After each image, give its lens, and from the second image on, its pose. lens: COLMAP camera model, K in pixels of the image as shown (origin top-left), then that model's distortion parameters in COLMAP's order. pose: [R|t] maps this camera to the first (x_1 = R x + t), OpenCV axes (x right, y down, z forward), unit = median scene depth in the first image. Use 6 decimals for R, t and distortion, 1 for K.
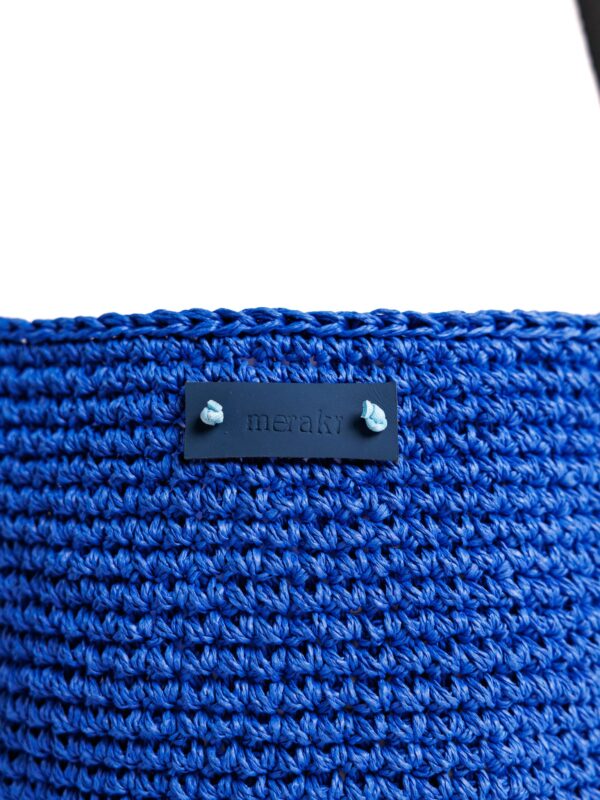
lens RADIAL K [[1230.9, 0, 299.4], [0, 1230.9, 394.8], [0, 0, 1]] dist [-0.020198, 0.000000]
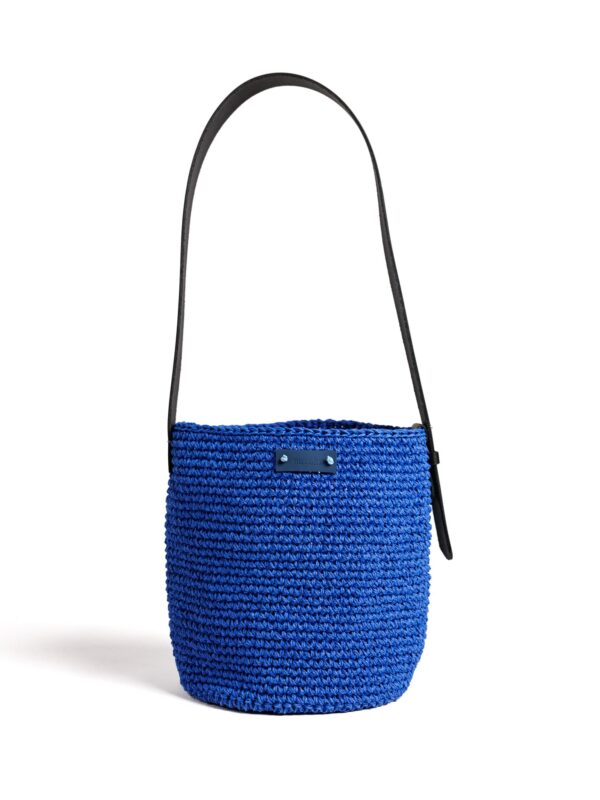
lens RADIAL K [[1230.9, 0, 302.0], [0, 1230.9, 403.0], [0, 0, 1]] dist [-0.020198, 0.000000]
pose [[0.997976, 0.022721, 0.059390, -0.226844], [-0.022470, 0.999736, -0.004890, -0.124165], [-0.059485, 0.003546, 0.998223, -2.455180]]
